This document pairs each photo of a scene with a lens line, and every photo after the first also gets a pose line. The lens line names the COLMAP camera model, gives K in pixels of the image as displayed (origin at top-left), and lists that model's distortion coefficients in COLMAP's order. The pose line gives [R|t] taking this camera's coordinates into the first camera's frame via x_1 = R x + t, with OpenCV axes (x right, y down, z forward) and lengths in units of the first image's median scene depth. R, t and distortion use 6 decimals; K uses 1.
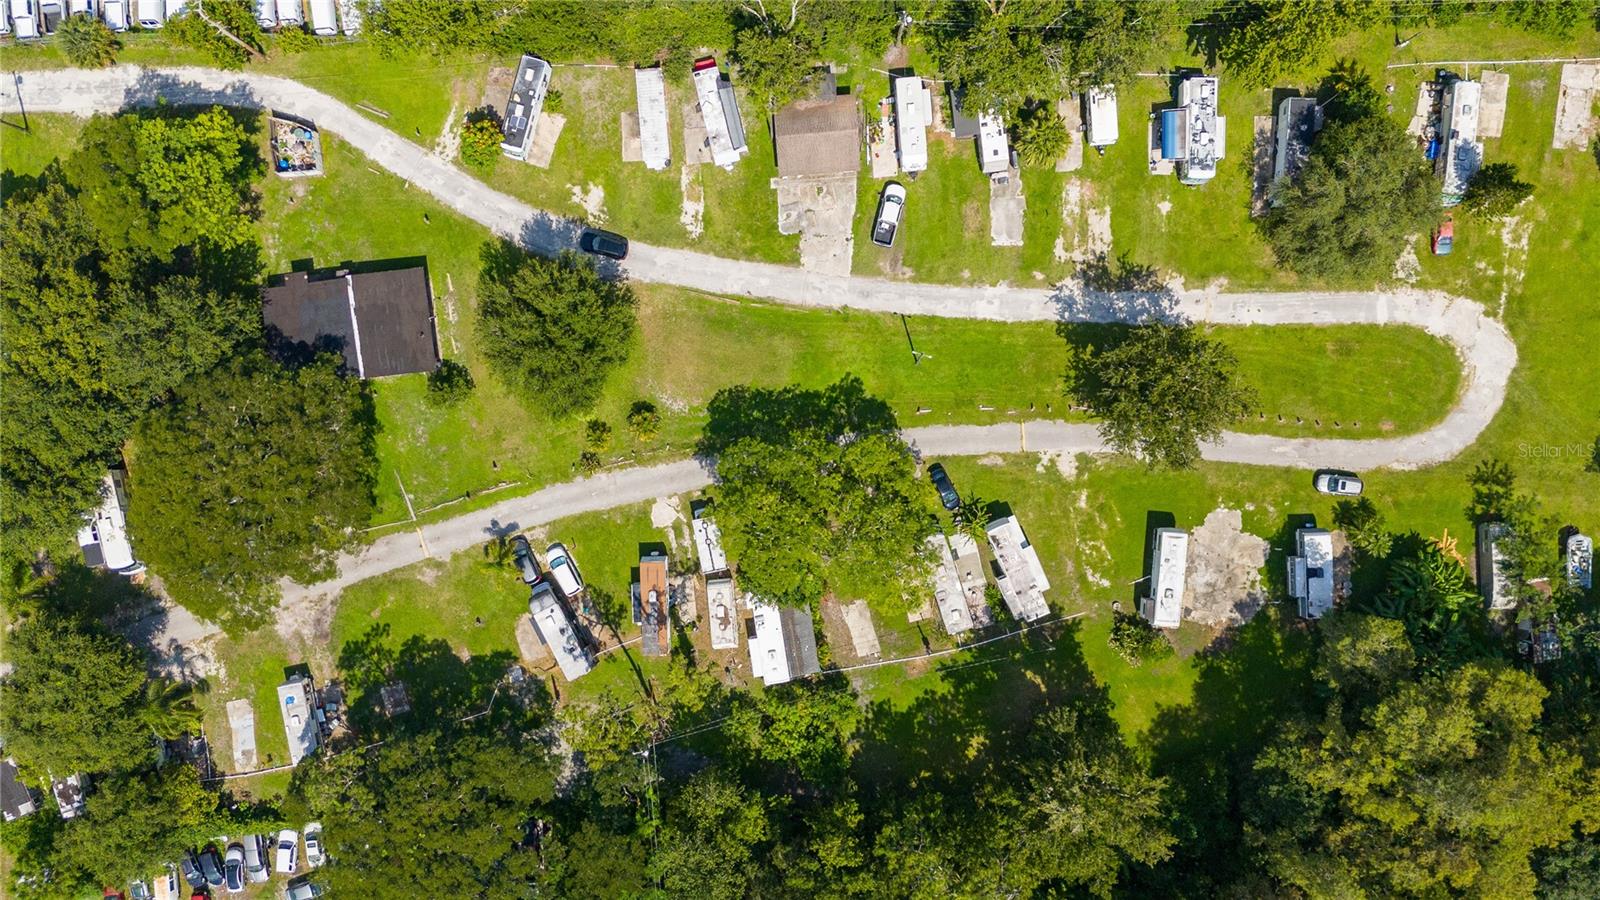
lens RADIAL K [[1181.1, 0, 789.2], [0, 1181.1, 449.3], [0, 0, 1]] dist [0.081791, -0.074522]
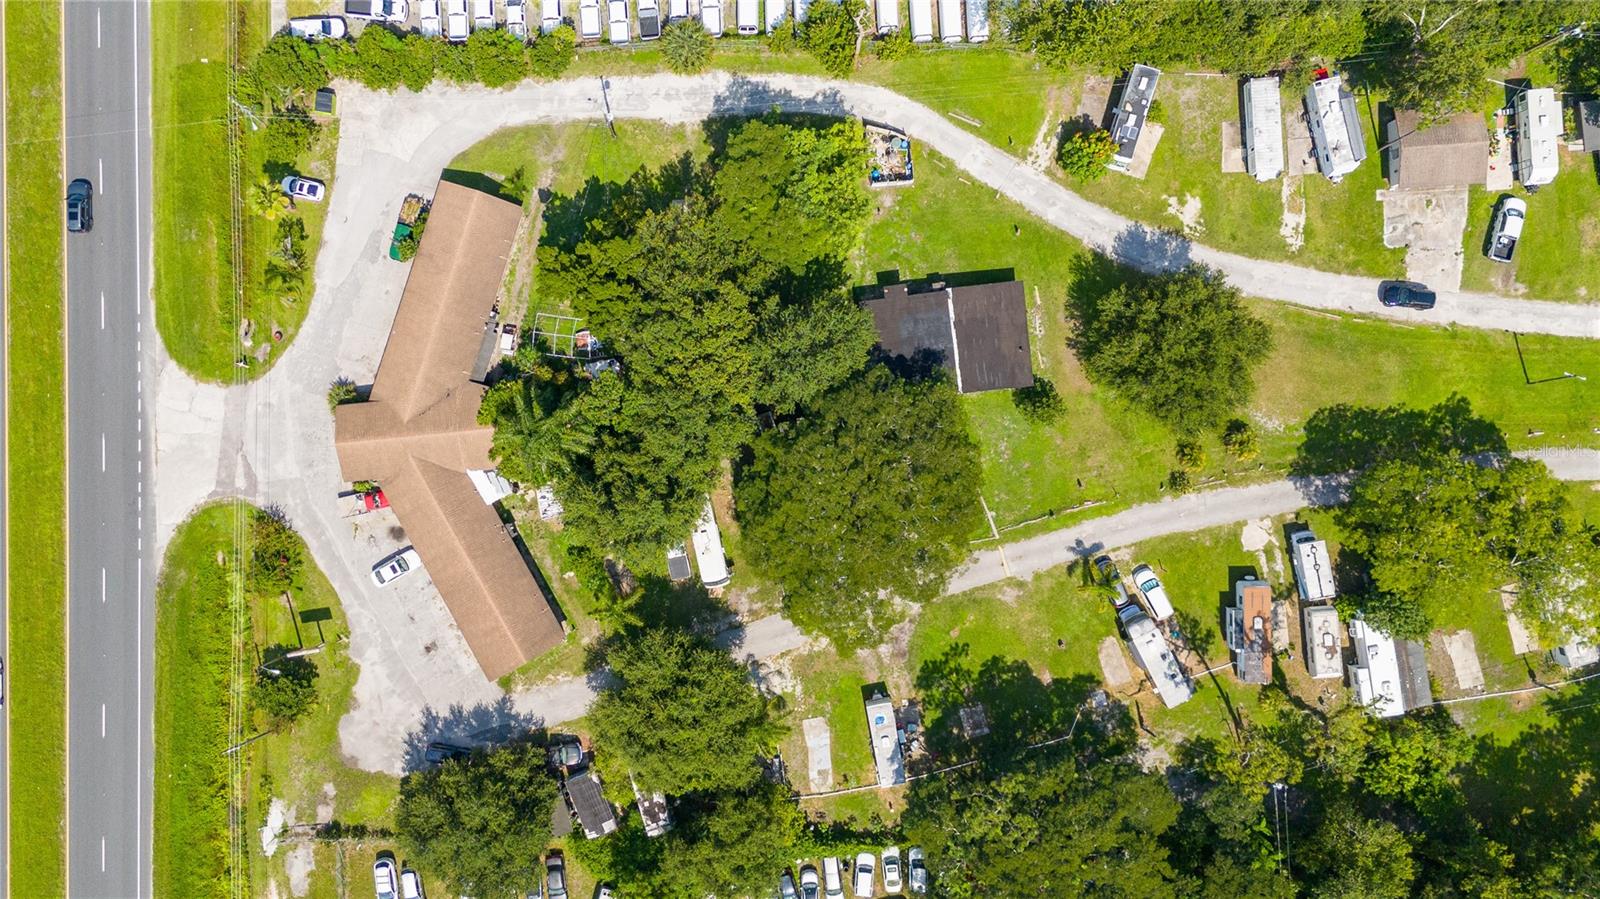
lens RADIAL K [[1181.1, 0, 796.8], [0, 1181.1, 444.7], [0, 0, 1]] dist [0.081791, -0.074522]
pose [[0.999869, 0.014065, 0.008033, -0.490394], [-0.014036, 0.999895, -0.003640, -0.011363], [-0.008083, 0.003526, 0.999961, 0.028488]]
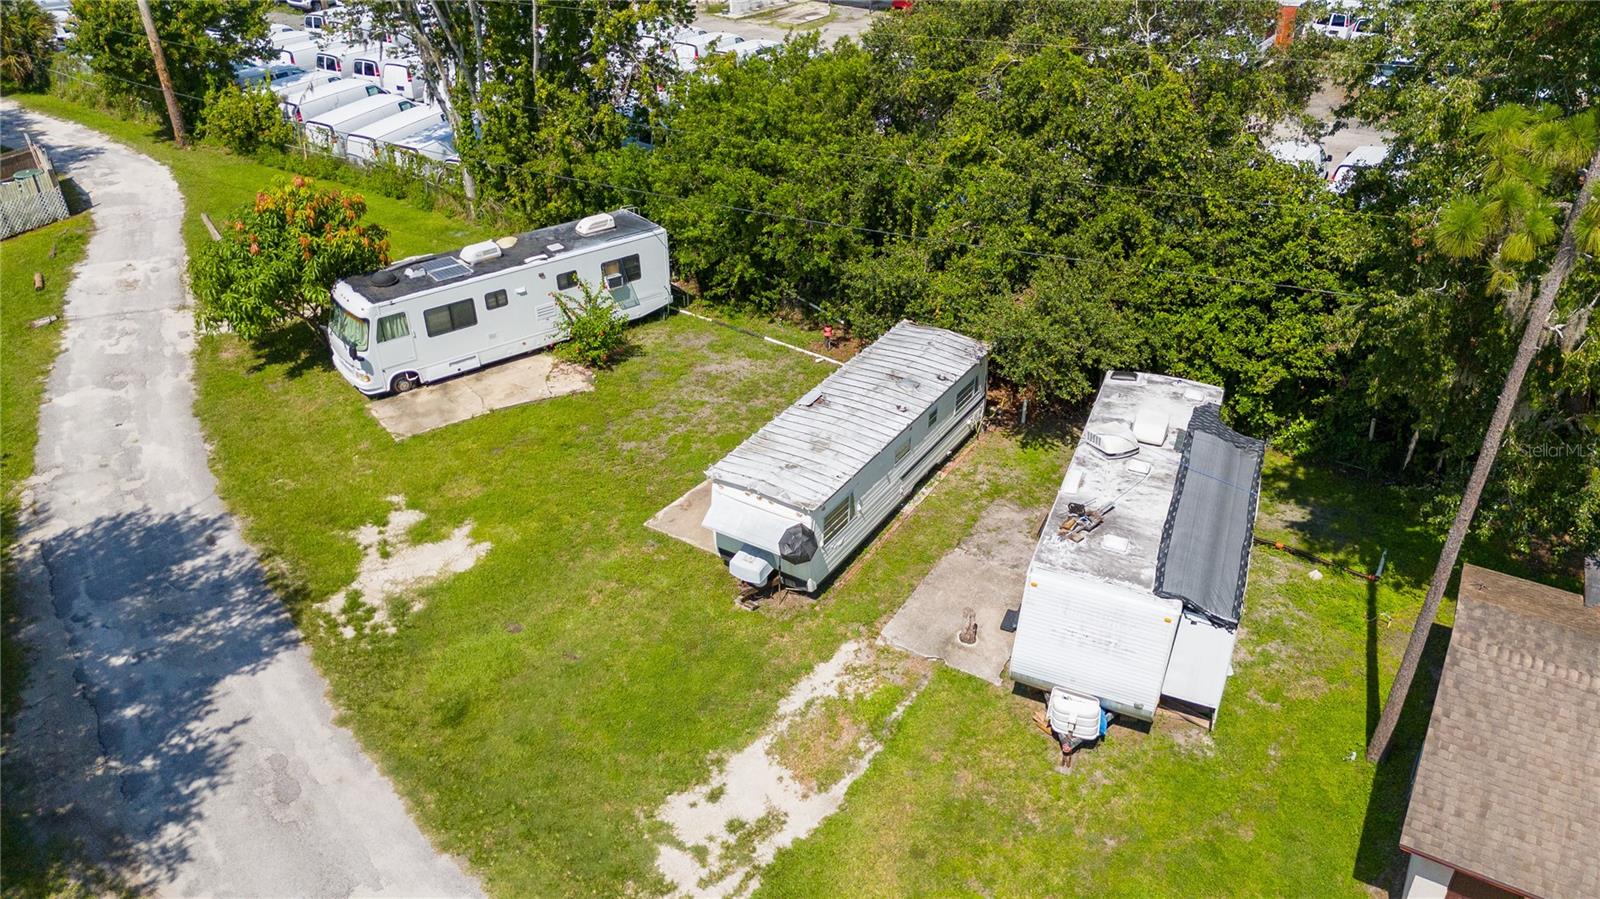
lens RADIAL K [[1181.1, 0, 806.8], [0, 1181.1, 455.1], [0, 0, 1]] dist [0.081791, -0.074522]
pose [[0.813143, 0.310214, -0.492510, -0.009317], [-0.581940, 0.415775, -0.698912, -0.109889], [-0.012039, 0.854926, 0.518610, 0.870625]]
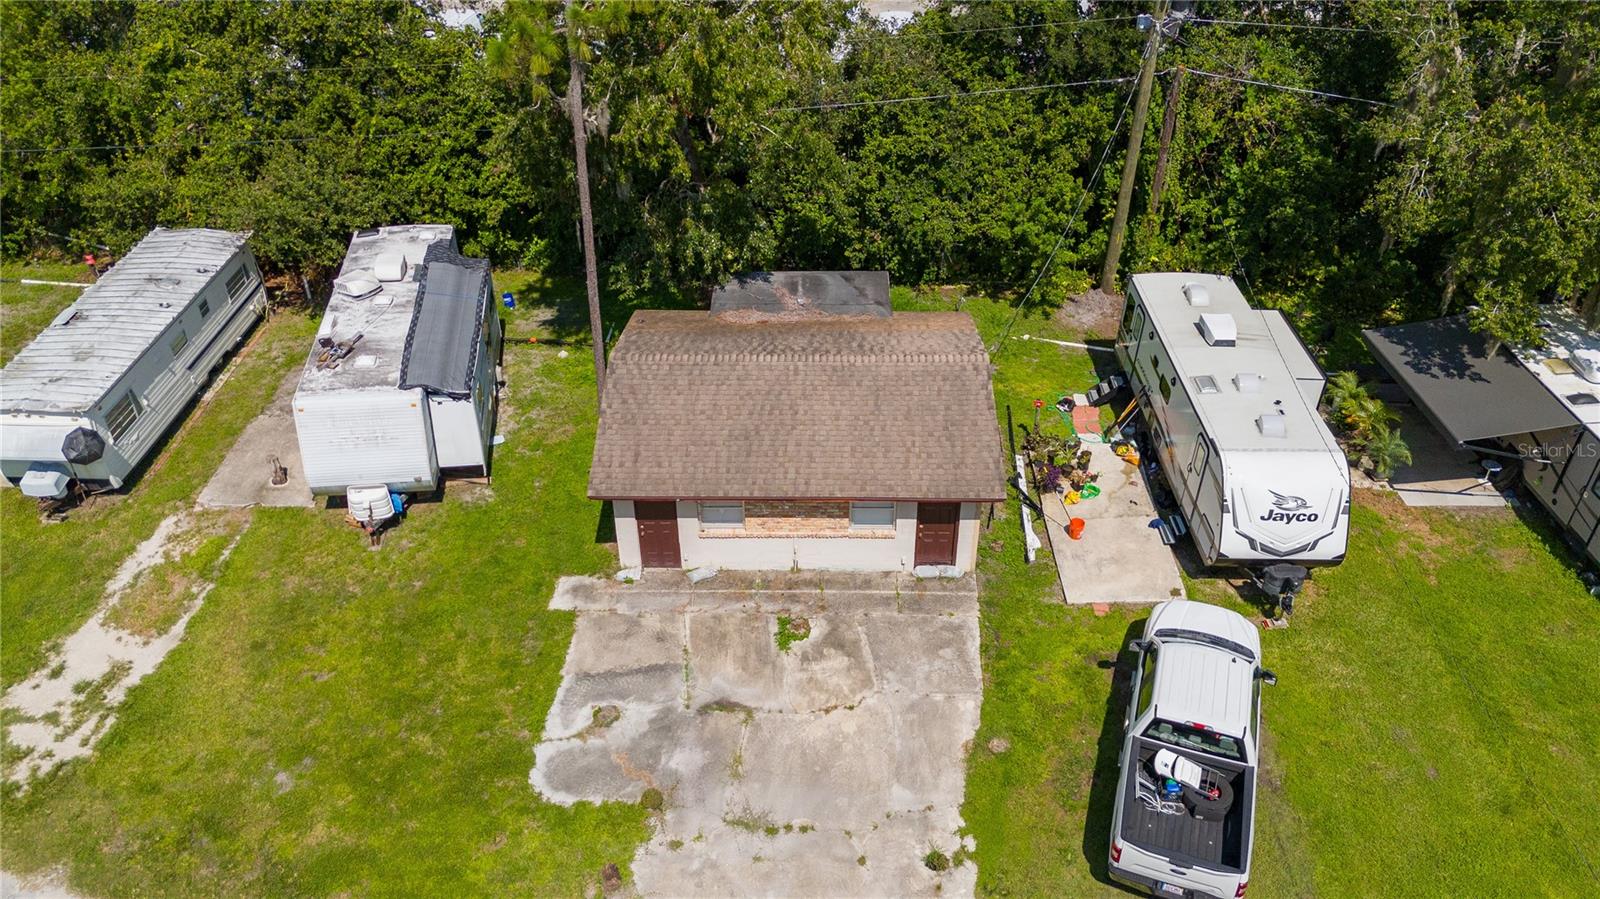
lens RADIAL K [[1181.1, 0, 799.2], [0, 1181.1, 447.8], [0, 0, 1]] dist [0.081791, -0.074522]
pose [[0.996013, 0.062367, -0.063787, 0.037435], [-0.088081, 0.574152, -0.813997, -0.077031], [-0.014143, 0.816370, 0.577356, 0.859959]]
